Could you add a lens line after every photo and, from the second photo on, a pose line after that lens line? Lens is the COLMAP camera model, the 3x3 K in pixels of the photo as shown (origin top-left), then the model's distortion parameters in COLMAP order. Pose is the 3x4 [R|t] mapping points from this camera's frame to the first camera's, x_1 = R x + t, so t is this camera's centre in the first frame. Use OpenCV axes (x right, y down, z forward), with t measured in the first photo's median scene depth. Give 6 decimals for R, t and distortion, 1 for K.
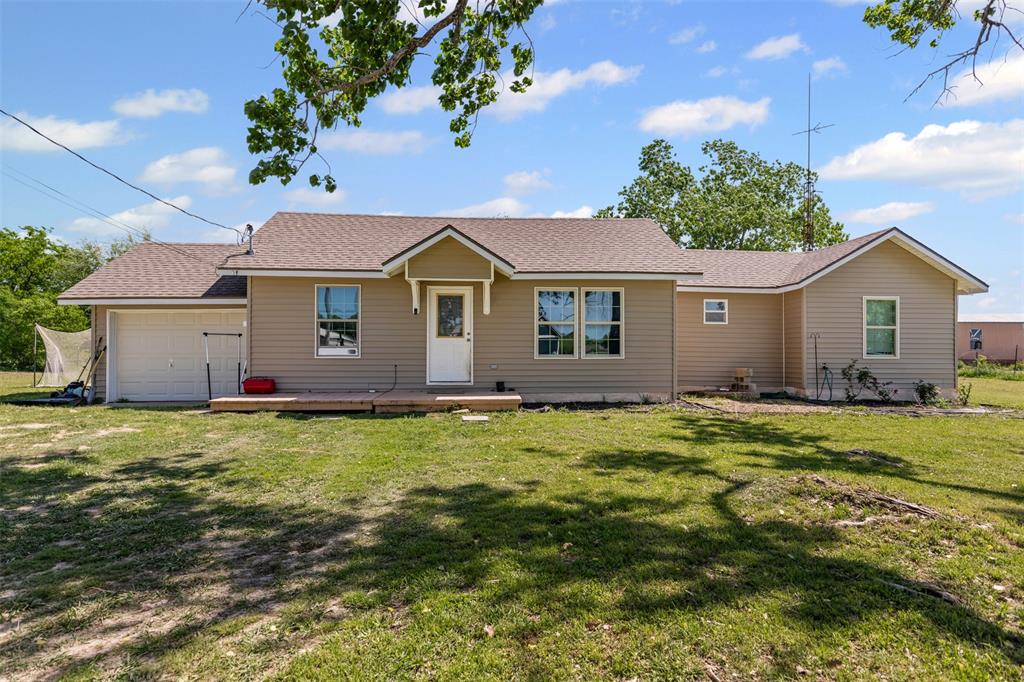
lens RADIAL K [[522.6, 0, 512.0], [0, 522.6, 341.0], [0, 0, 1]] dist [-0.010134, 0.000116]
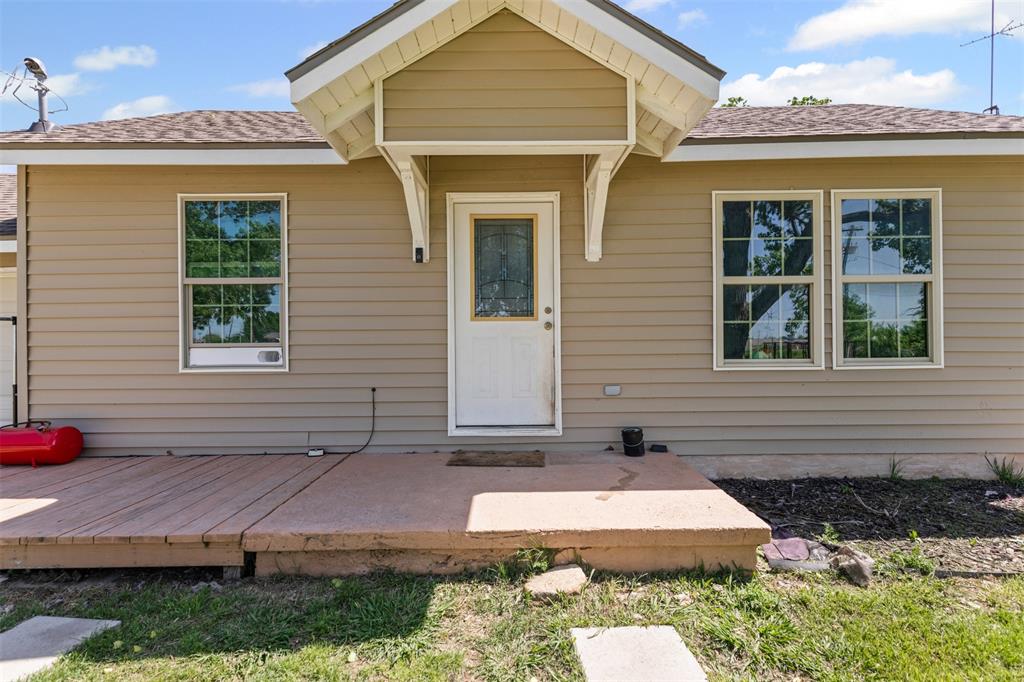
lens RADIAL K [[467.3, 0, 512.0], [0, 467.3, 341.0], [0, 0, 1]] dist [0.009195, 0.000313]
pose [[0.997612, -0.010332, -0.068294, -0.086452], [0.010231, 0.999946, -0.001828, 0.010606], [0.068309, 0.001124, 0.997664, 0.626865]]
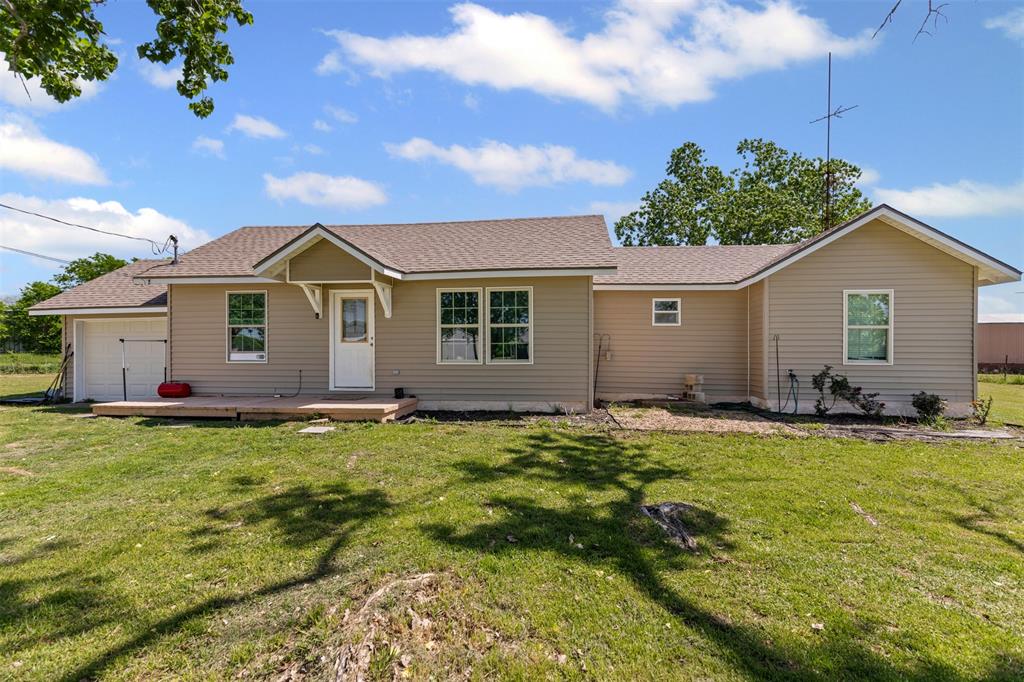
lens RADIAL K [[464.2, 0, 513.0], [0, 464.2, 346.5], [0, 0, 1]] dist [-0.000554, -0.000684]
pose [[0.984583, -0.004255, -0.174869, 0.323851], [0.004751, 0.999986, 0.002416, 0.000563], [0.174856, -0.003209, 0.984589, 0.197124]]
